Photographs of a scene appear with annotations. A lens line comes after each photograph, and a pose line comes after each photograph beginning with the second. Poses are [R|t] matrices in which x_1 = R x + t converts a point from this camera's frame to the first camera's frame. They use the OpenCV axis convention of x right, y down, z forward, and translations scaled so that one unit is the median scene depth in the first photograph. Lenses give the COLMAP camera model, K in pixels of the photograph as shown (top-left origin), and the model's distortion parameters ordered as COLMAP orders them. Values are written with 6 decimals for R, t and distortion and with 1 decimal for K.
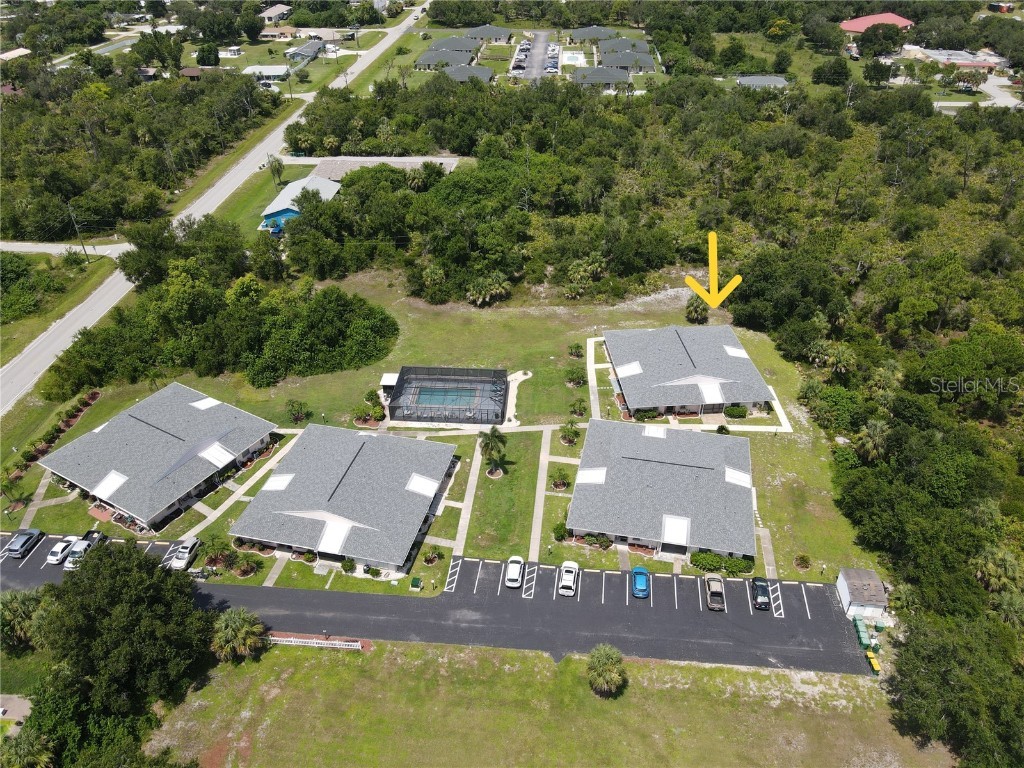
lens RADIAL K [[748.3, 0, 512.0], [0, 748.3, 384.0], [0, 0, 1]] dist [0.010292, 0.003351]
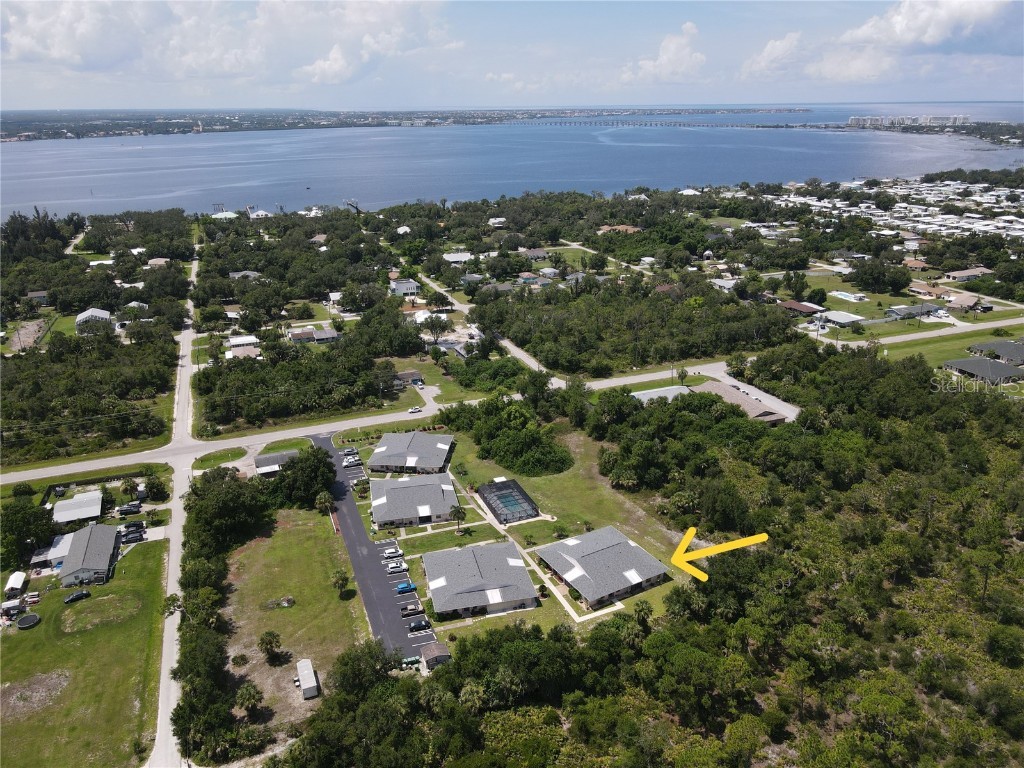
lens RADIAL K [[748.3, 0, 512.0], [0, 748.3, 384.0], [0, 0, 1]] dist [0.010292, 0.003351]
pose [[0.450246, 0.322637, -0.832577, 1.061870], [-0.509205, 0.858729, 0.057400, -0.267953], [0.733478, 0.398108, 0.550927, -0.043890]]
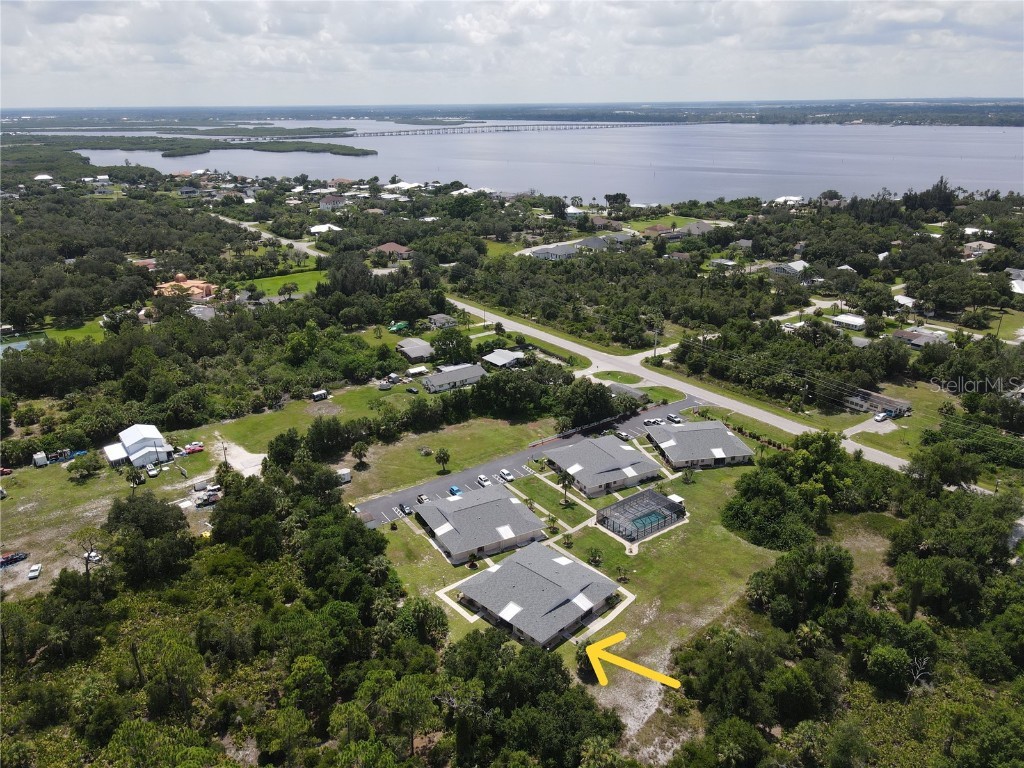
lens RADIAL K [[748.3, 0, 512.0], [0, 748.3, 384.0], [0, 0, 1]] dist [0.010292, 0.003351]
pose [[-0.742247, 0.254059, -0.620100, 0.776869], [-0.370506, 0.615467, 0.695648, -0.874888], [0.558386, 0.746093, -0.362698, 0.997914]]
